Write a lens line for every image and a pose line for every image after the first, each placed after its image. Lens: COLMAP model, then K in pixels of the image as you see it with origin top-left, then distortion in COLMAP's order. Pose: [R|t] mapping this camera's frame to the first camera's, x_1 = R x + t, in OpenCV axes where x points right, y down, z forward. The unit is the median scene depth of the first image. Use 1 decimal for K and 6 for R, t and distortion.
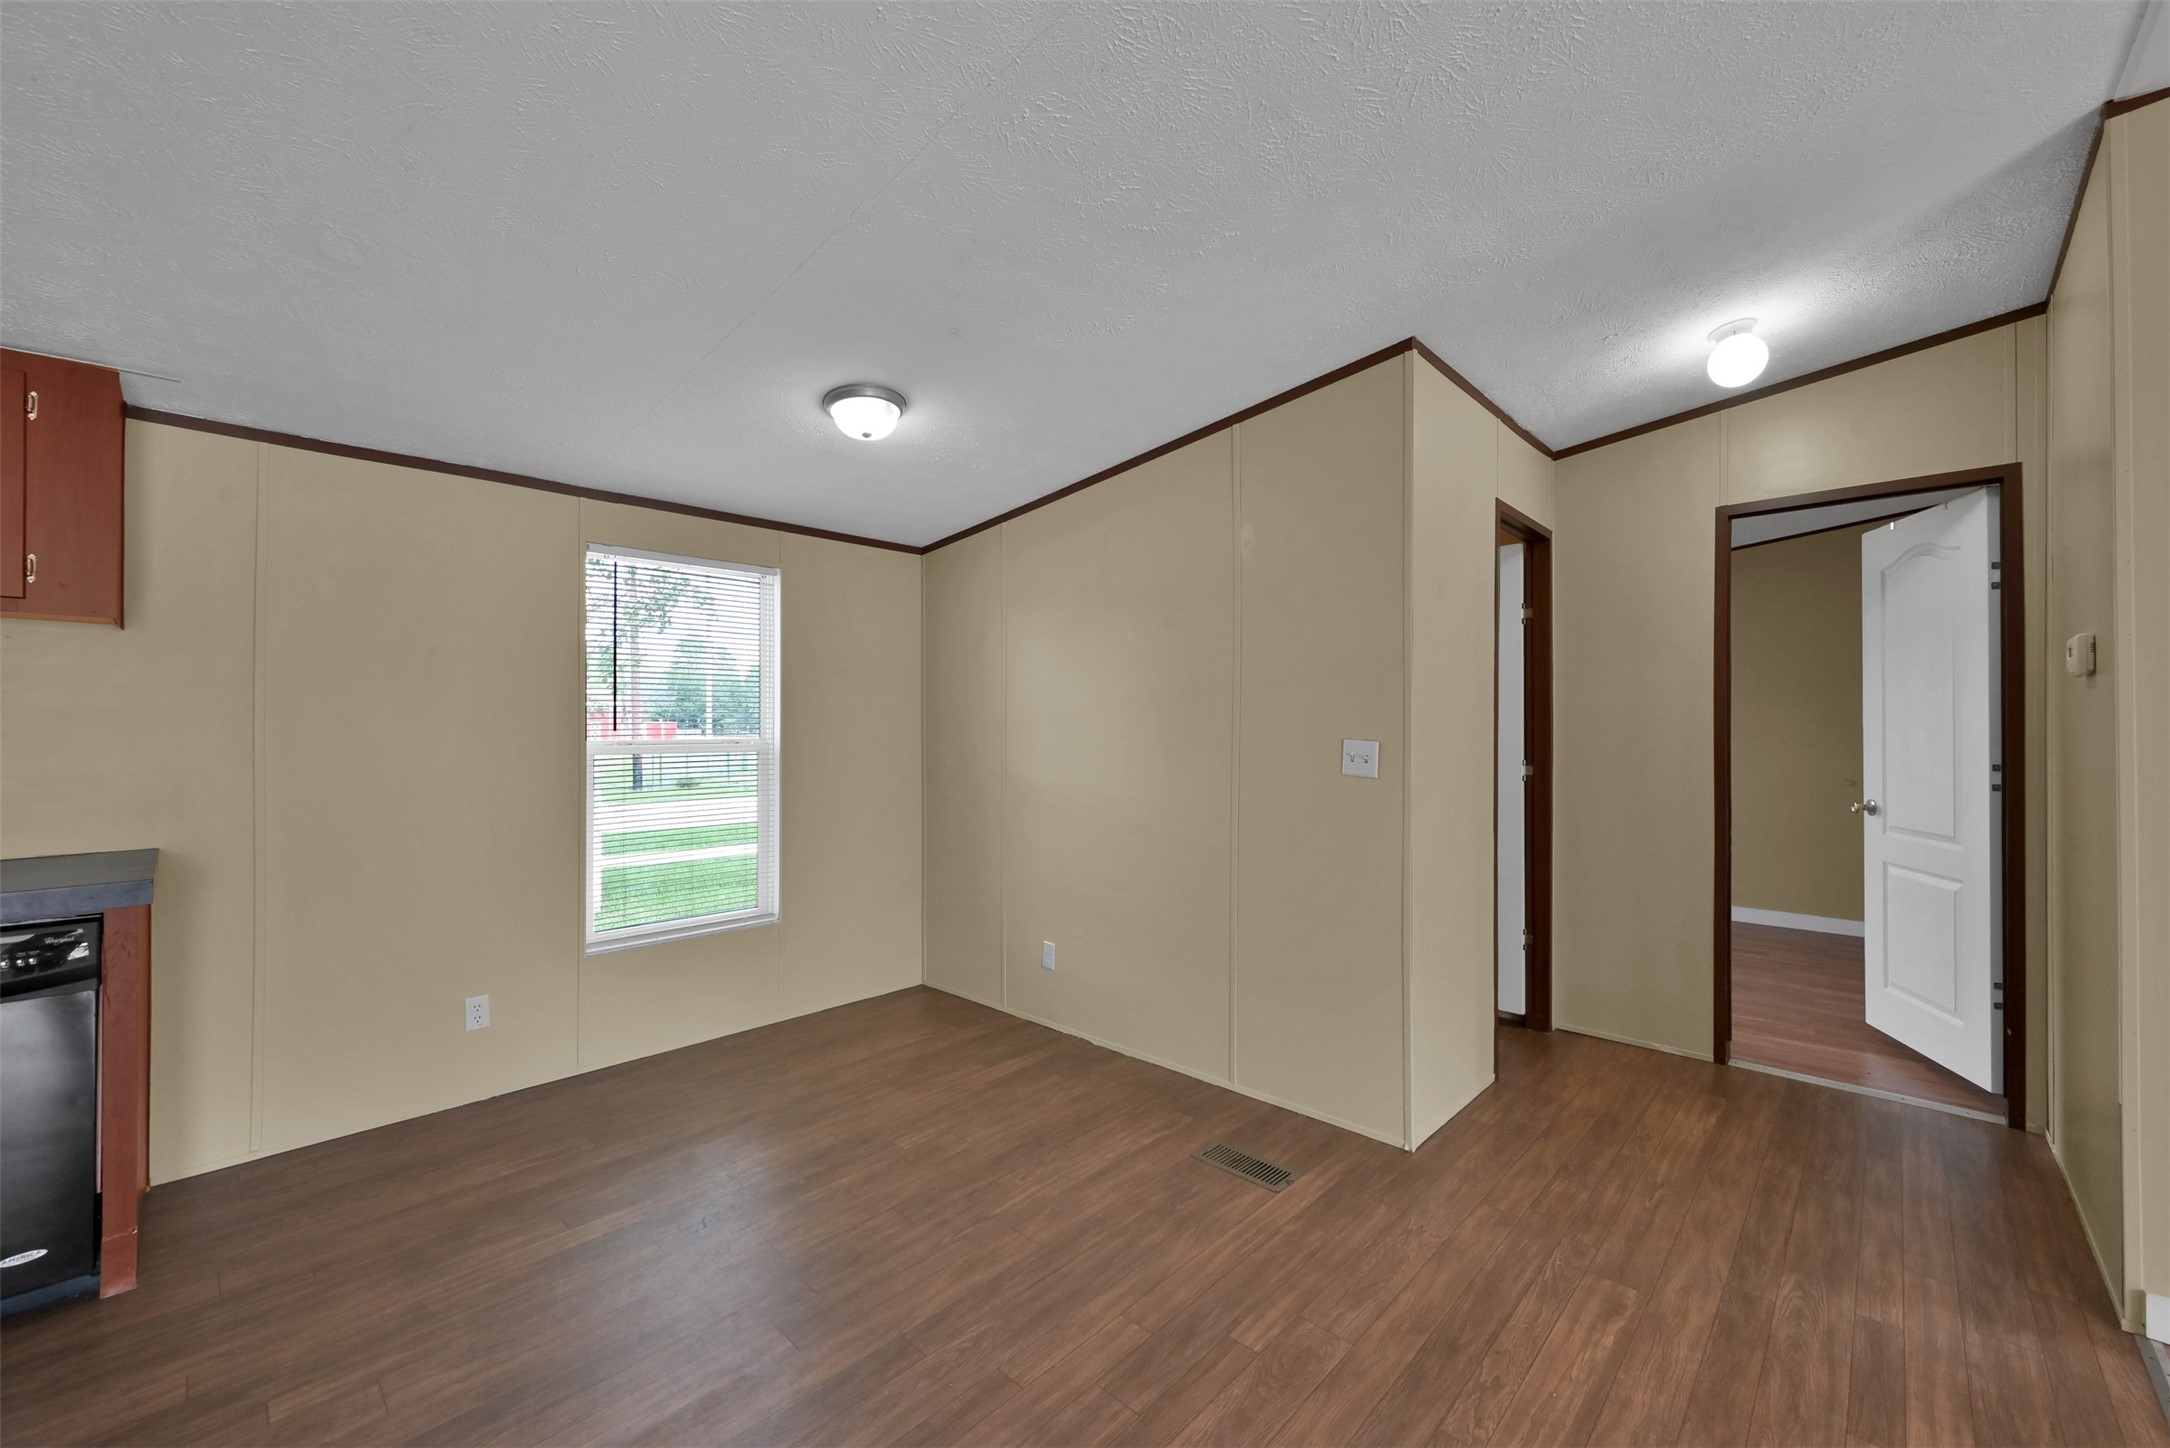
lens RADIAL K [[857.5, 0, 1105.2], [0, 857.5, 711.9], [0, 0, 1]] dist [-0.000910, 0.000673]
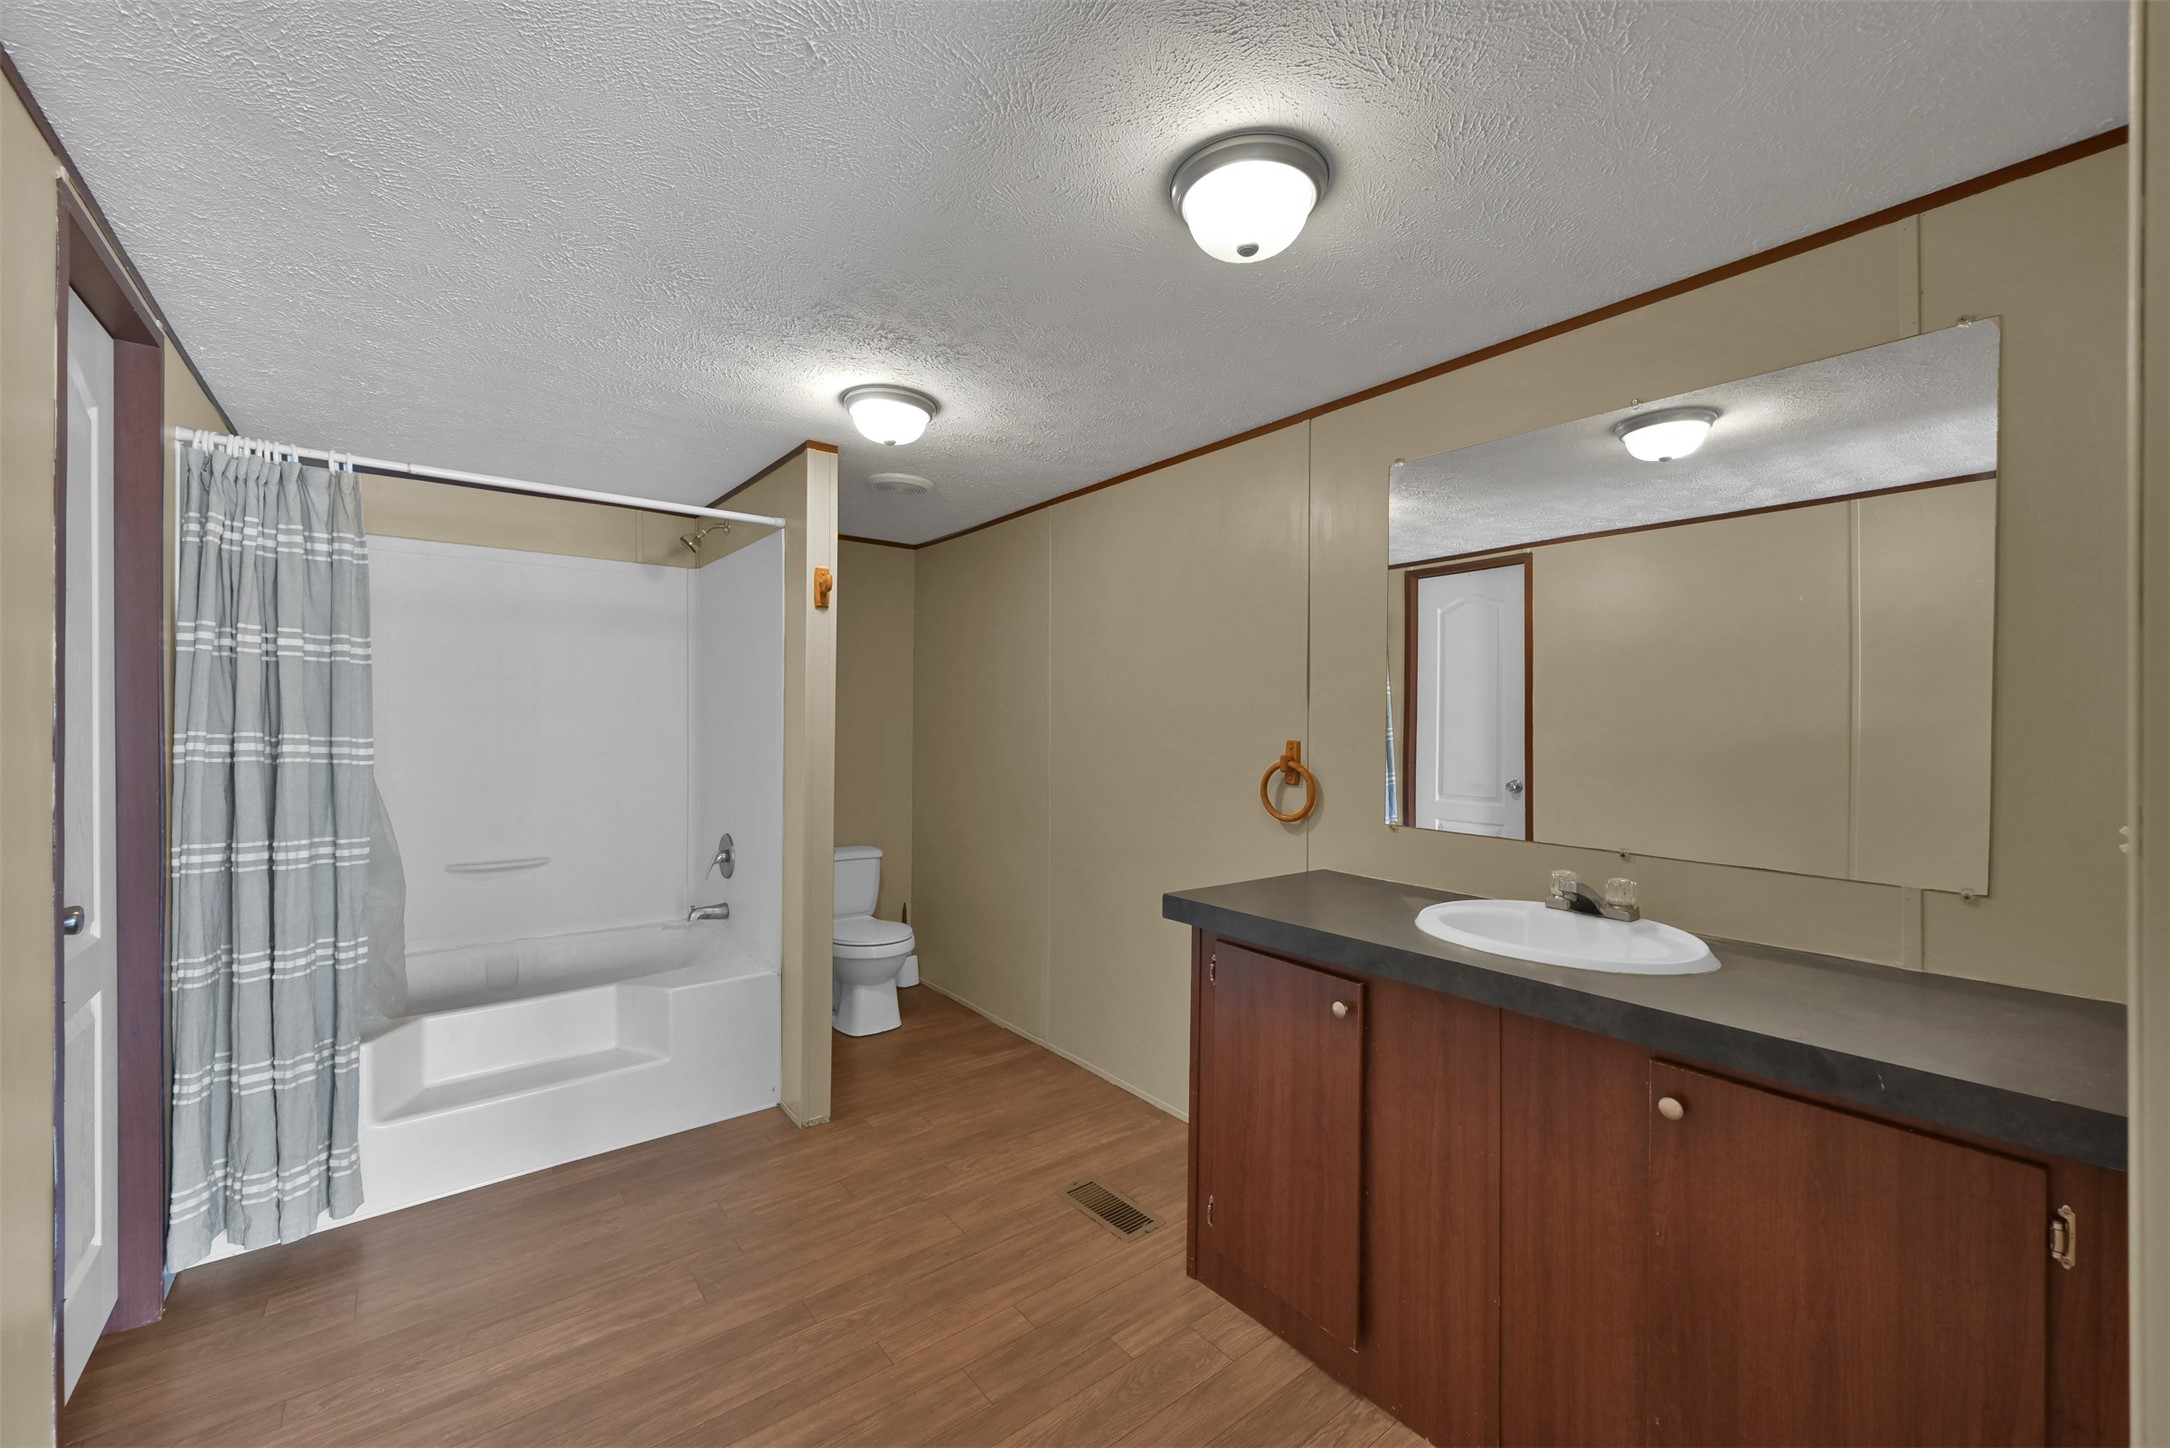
lens RADIAL K [[857.5, 0, 1104.2], [0, 857.5, 725.4], [0, 0, 1]] dist [-0.000910, 0.000673]
pose [[0.989951, 0.015747, -0.140528, 0.261850], [-0.013606, 0.999776, 0.016186, 0.002175], [0.140751, -0.014111, 0.989944, 0.025201]]
